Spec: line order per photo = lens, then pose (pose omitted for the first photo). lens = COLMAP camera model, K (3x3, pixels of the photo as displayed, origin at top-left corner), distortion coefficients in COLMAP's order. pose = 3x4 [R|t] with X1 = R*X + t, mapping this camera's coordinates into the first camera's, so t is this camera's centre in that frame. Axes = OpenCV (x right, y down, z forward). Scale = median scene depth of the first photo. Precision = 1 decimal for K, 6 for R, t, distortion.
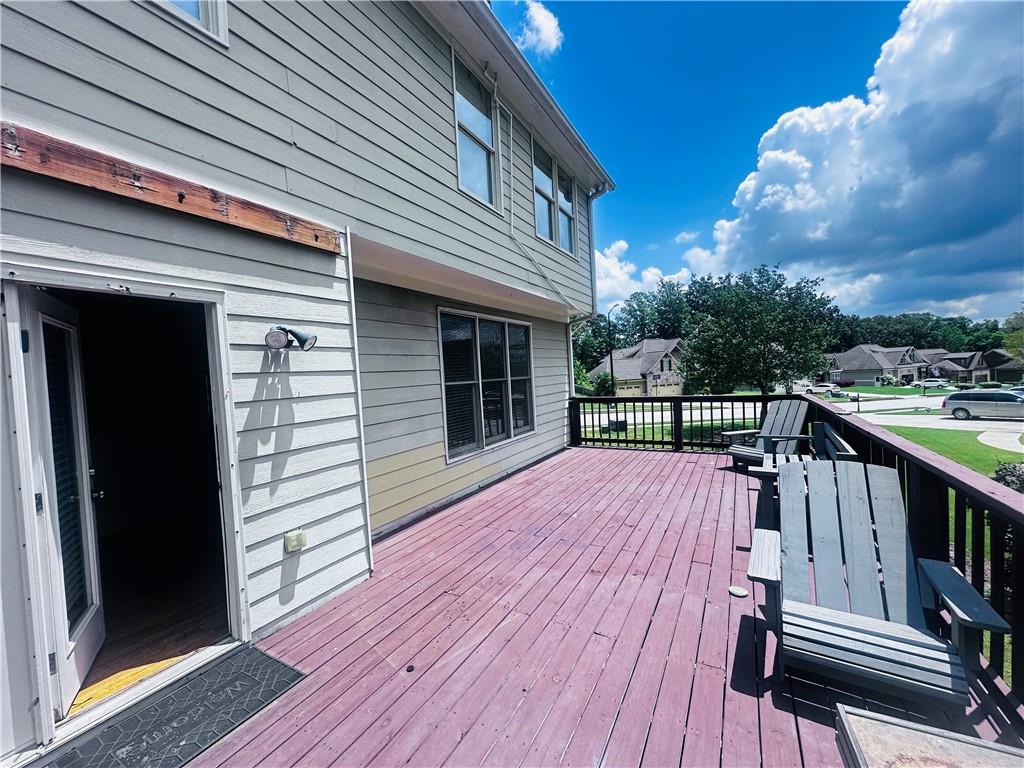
lens RADIAL K [[410.4, 0, 512.0], [0, 410.4, 384.0], [0, 0, 1]] dist [-0.002994, 0.000454]
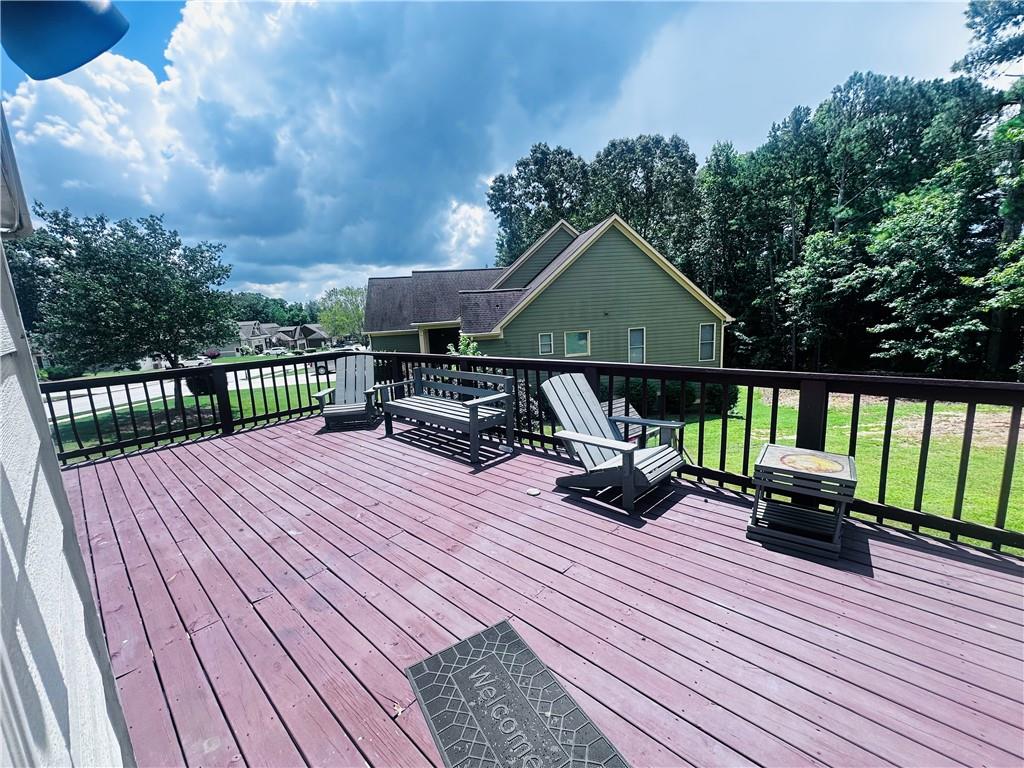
lens RADIAL K [[410.4, 0, 512.0], [0, 410.4, 384.0], [0, 0, 1]] dist [-0.002994, 0.000454]
pose [[0.225821, -0.128276, 0.965686, -0.281447], [0.067617, 0.990966, 0.115822, 0.016183], [-0.971819, 0.039142, 0.232455, 0.347720]]
